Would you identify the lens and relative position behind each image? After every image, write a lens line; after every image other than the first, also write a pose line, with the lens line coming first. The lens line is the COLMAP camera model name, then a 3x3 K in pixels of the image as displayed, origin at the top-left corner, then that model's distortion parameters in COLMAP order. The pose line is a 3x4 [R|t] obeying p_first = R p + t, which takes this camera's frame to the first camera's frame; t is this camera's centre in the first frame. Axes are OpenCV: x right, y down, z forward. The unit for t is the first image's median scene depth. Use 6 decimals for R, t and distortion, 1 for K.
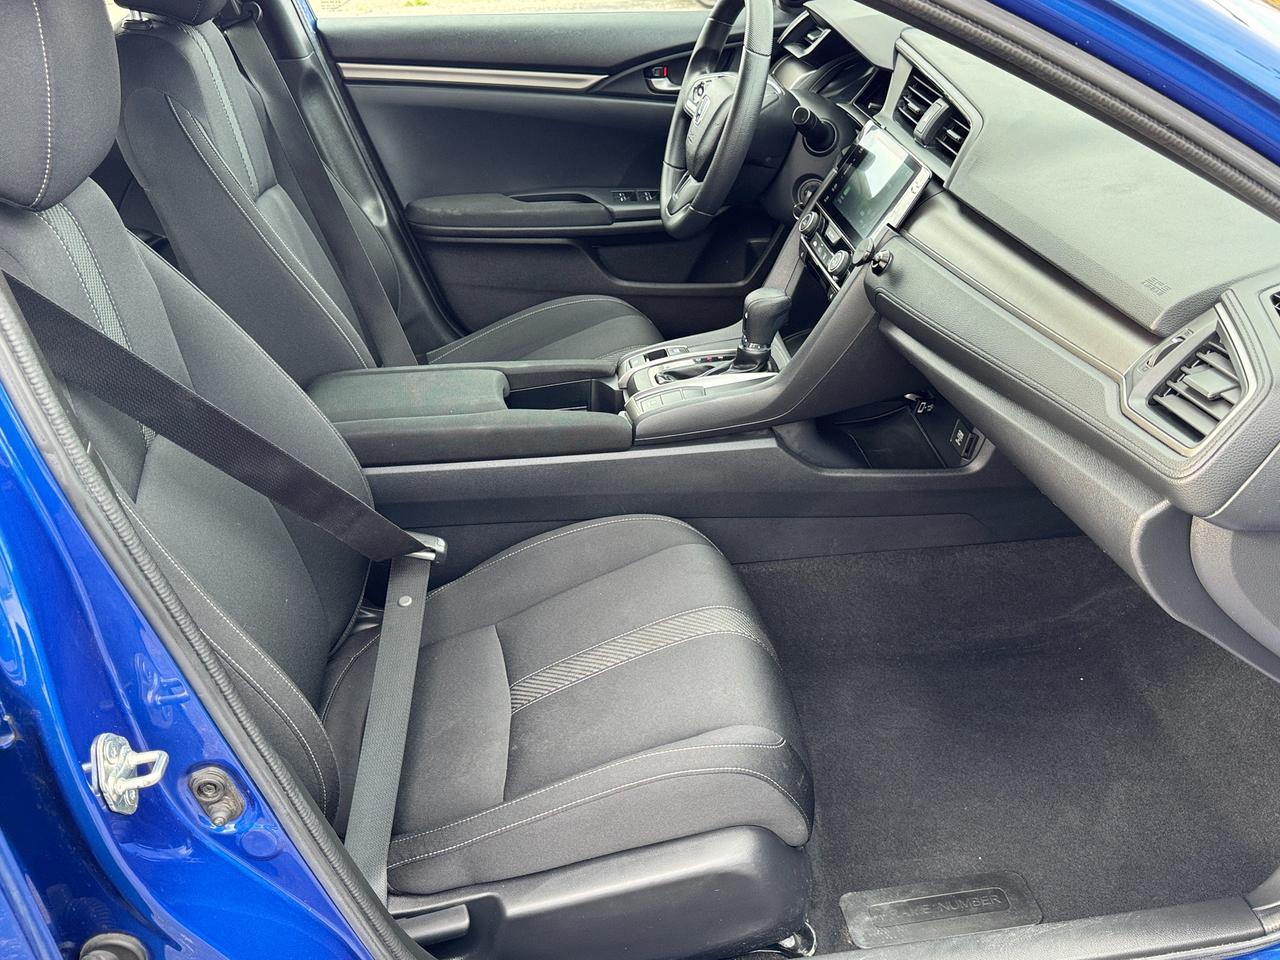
lens RADIAL K [[1261.8, 0, 641.4], [0, 1261.8, 482.9], [0, 0, 1]] dist [0.079539, 0.000000]
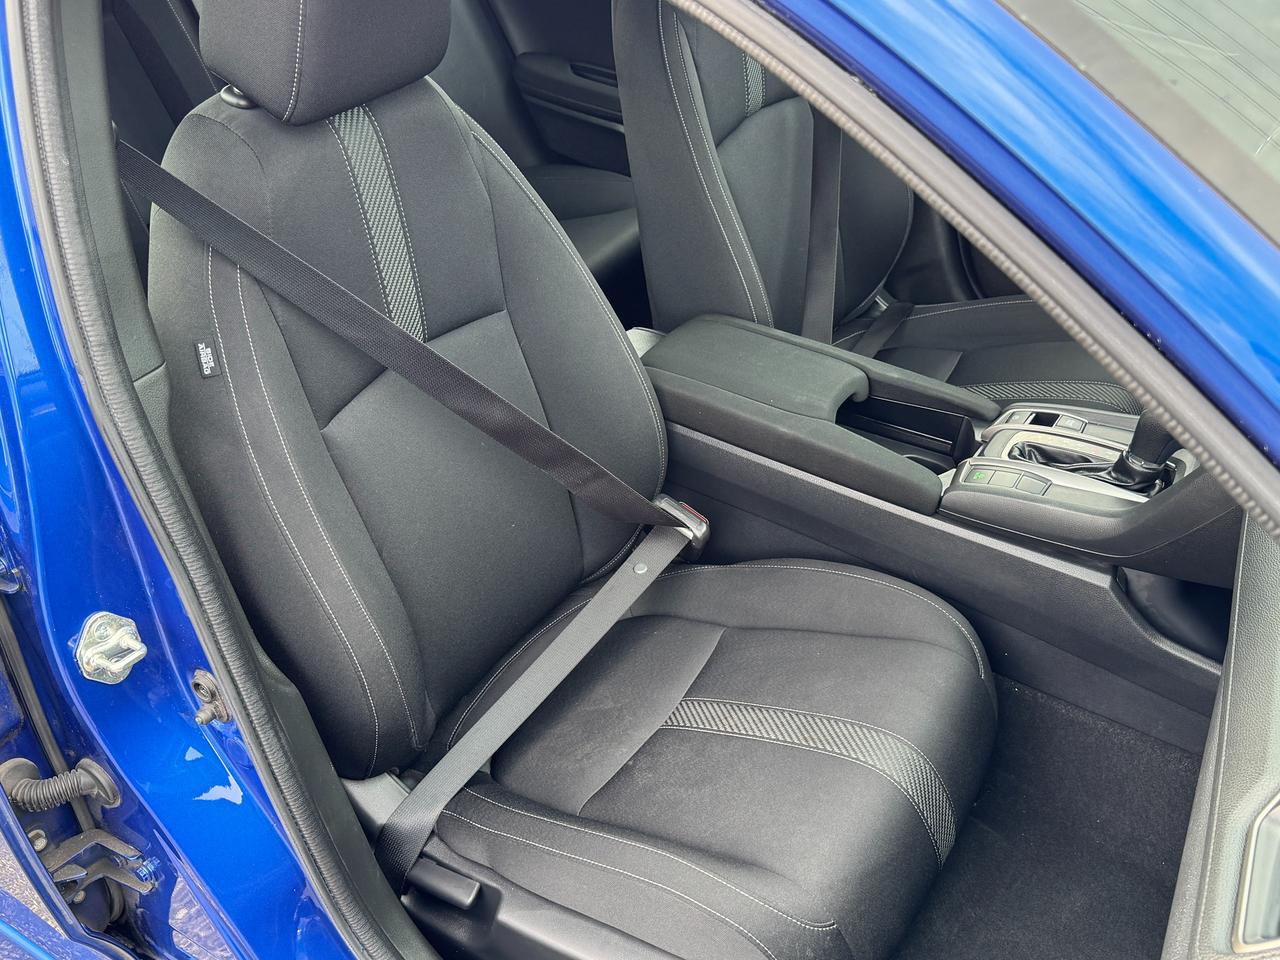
lens RADIAL K [[1261.8, 0, 639.4], [0, 1261.8, 478.5], [0, 0, 1]] dist [0.079539, 0.000000]
pose [[0.773173, 0.395759, -0.495558, 0.249815], [-0.329299, 0.918331, 0.219615, -0.171140], [0.542001, -0.006613, 0.840352, 0.163960]]
